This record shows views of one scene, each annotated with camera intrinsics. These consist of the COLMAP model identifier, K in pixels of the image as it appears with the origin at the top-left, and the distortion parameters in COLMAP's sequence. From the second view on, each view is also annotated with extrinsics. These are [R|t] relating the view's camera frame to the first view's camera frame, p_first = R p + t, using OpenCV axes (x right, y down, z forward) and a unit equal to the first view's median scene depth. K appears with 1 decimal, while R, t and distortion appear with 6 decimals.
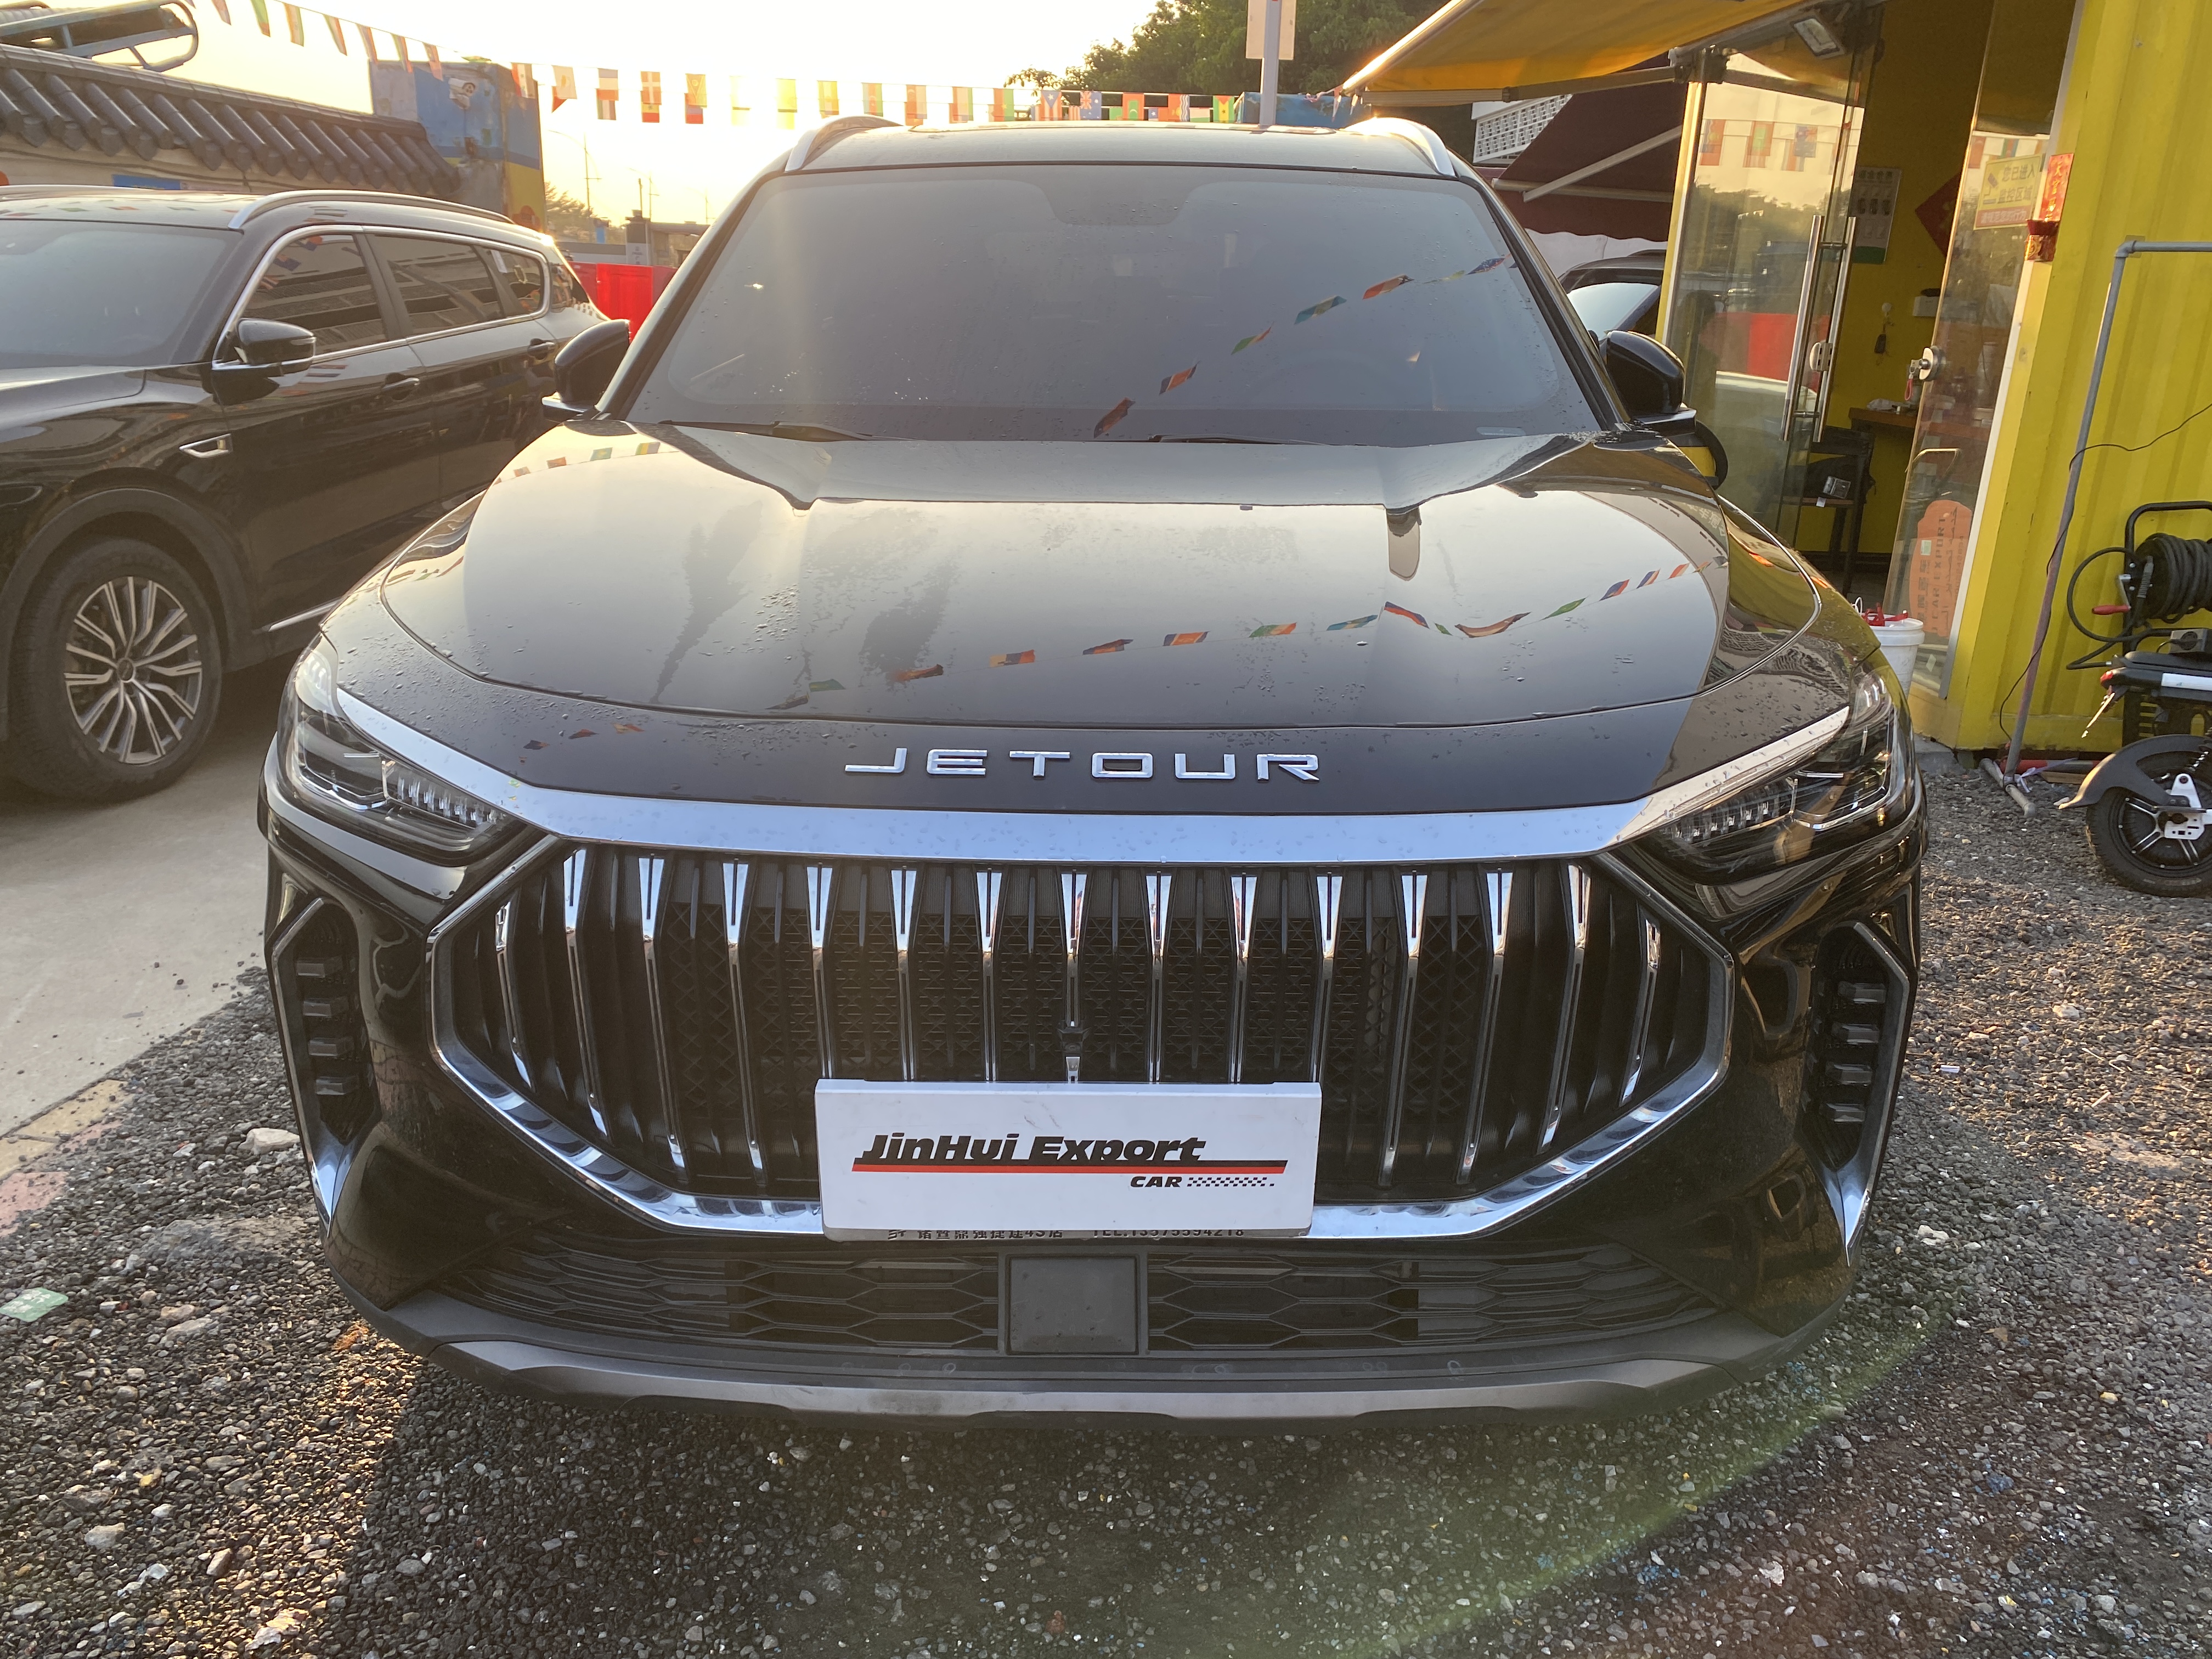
lens RADIAL K [[1691.0, 0, 1099.3], [0, 1691.0, 842.6], [0, 0, 1]] dist [0.050163, -0.065650]
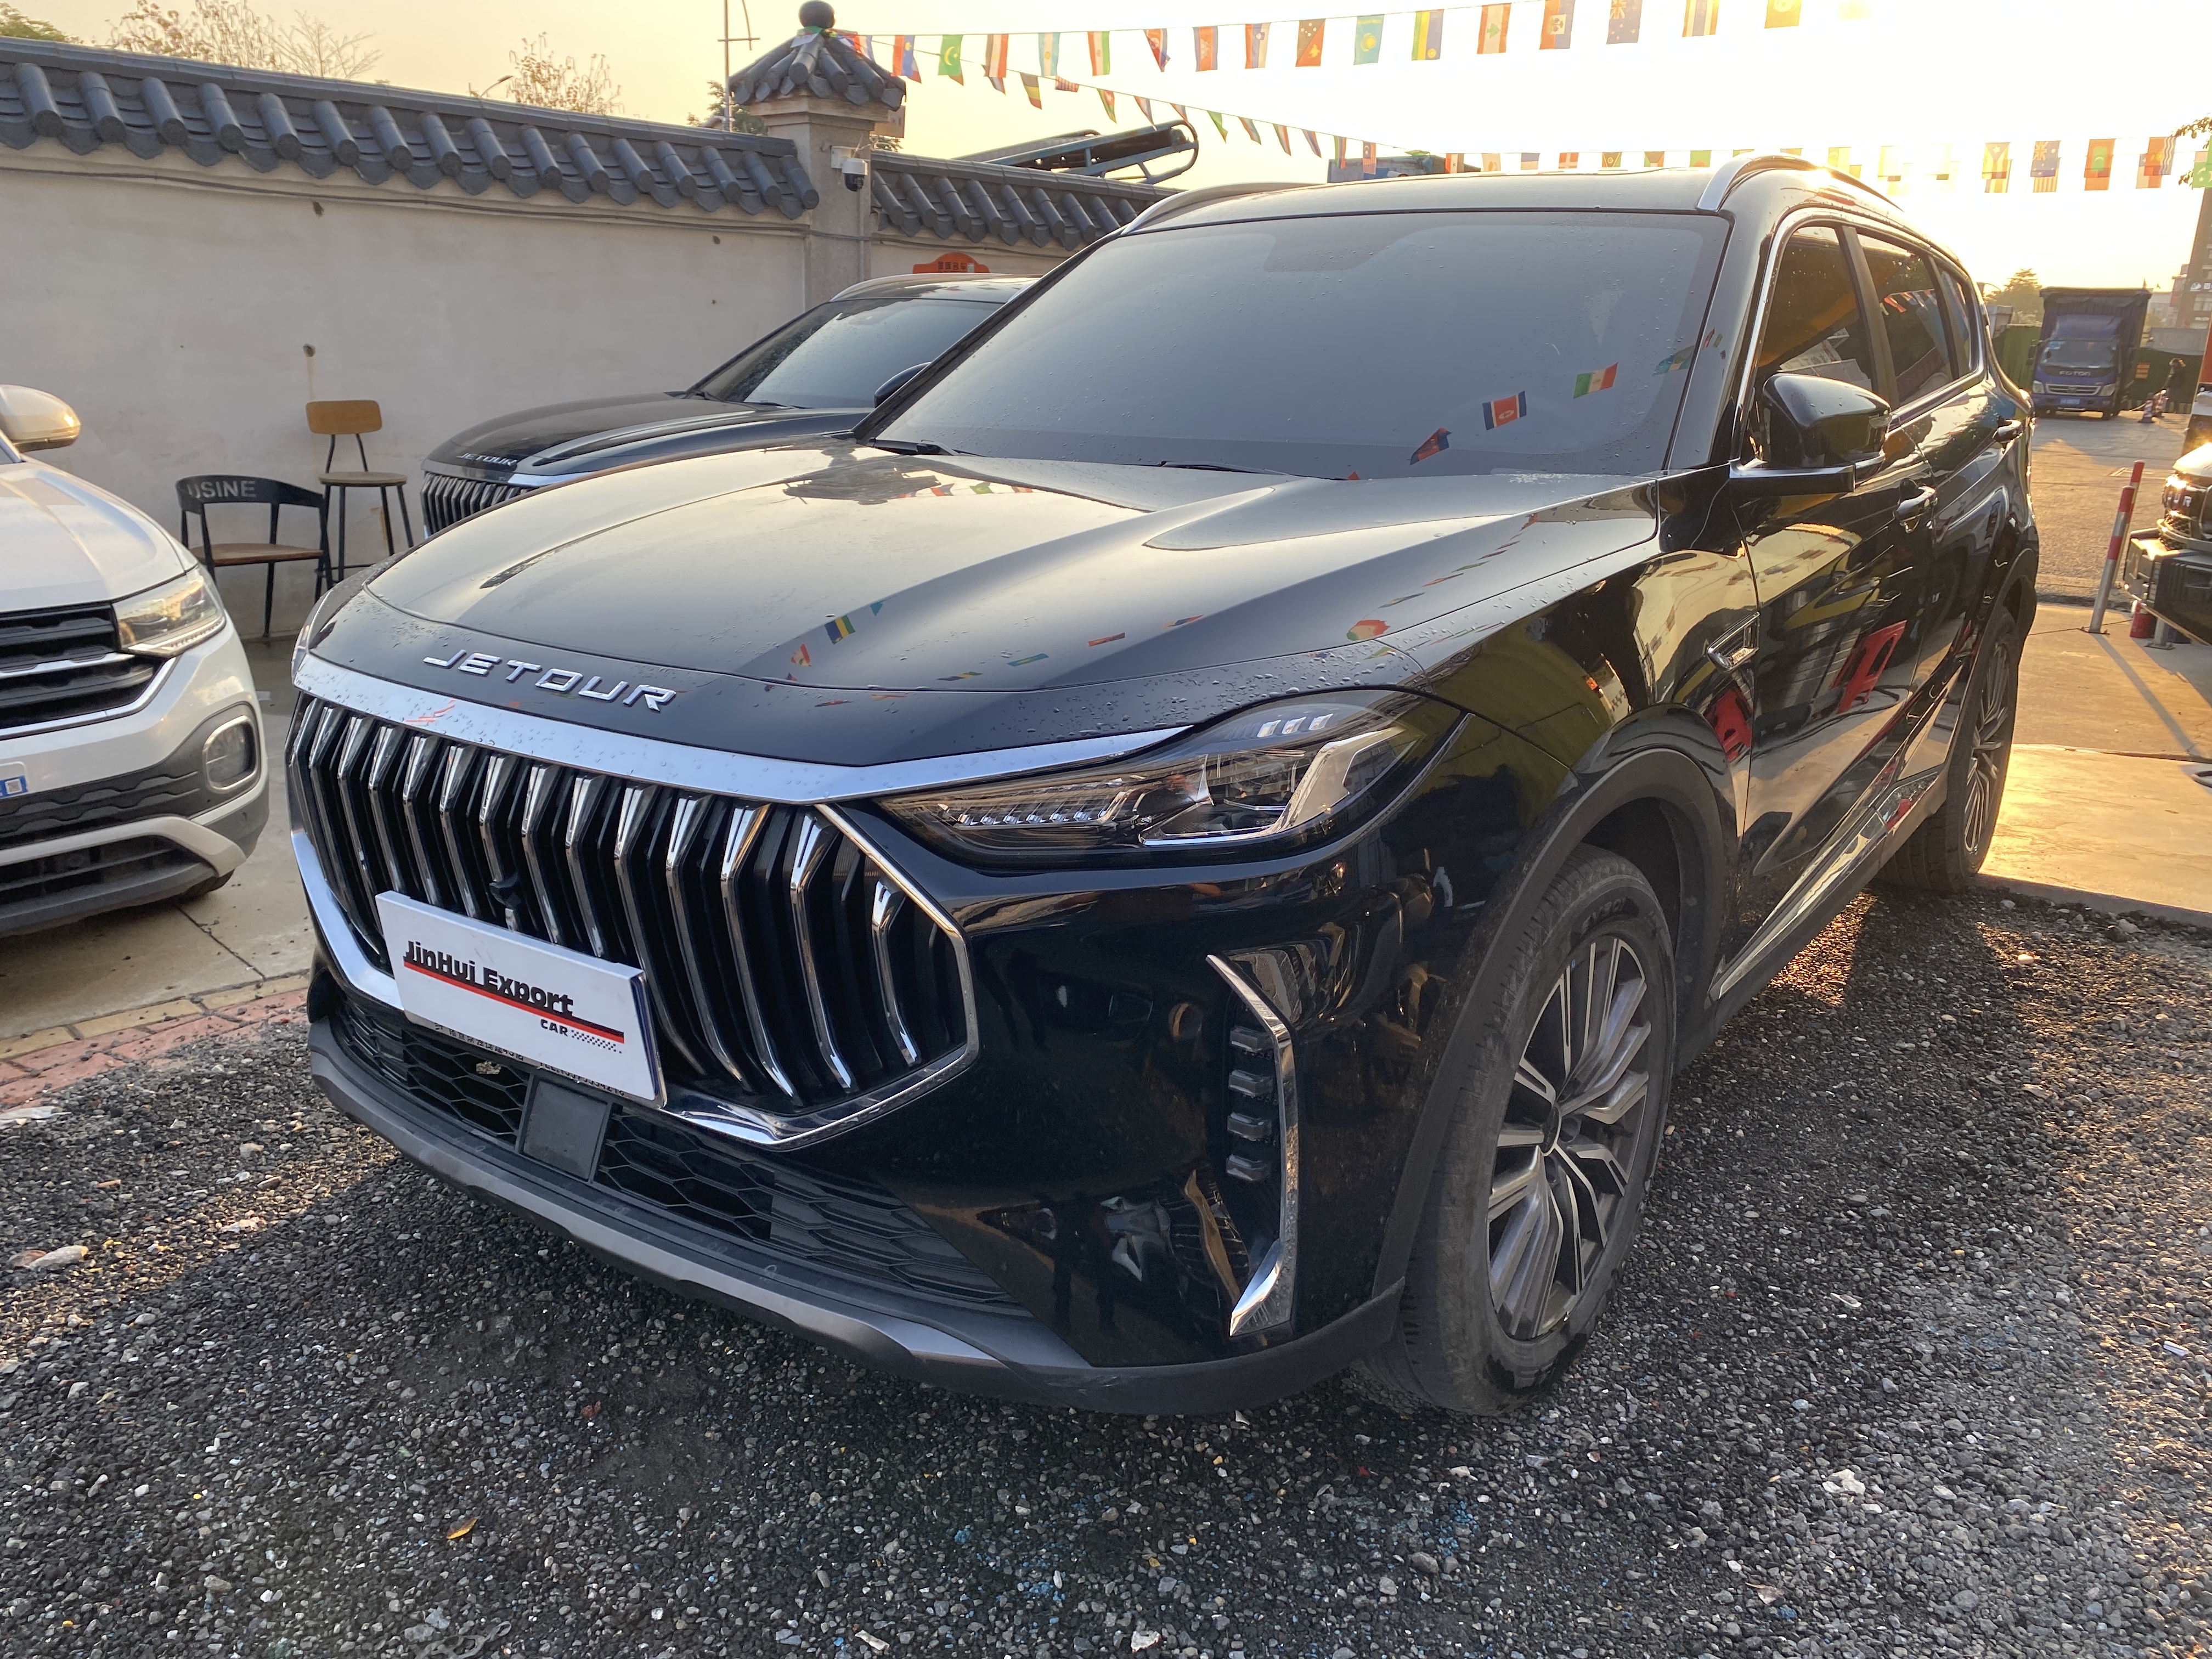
lens RADIAL K [[1691.0, 0, 1118.1], [0, 1691.0, 831.8], [0, 0, 1]] dist [0.050163, -0.065650]
pose [[0.816517, 0.156555, -0.555689, 0.331009], [-0.184208, 0.982868, 0.006233, -0.006232], [0.547145, 0.097272, 0.831367, 0.063661]]
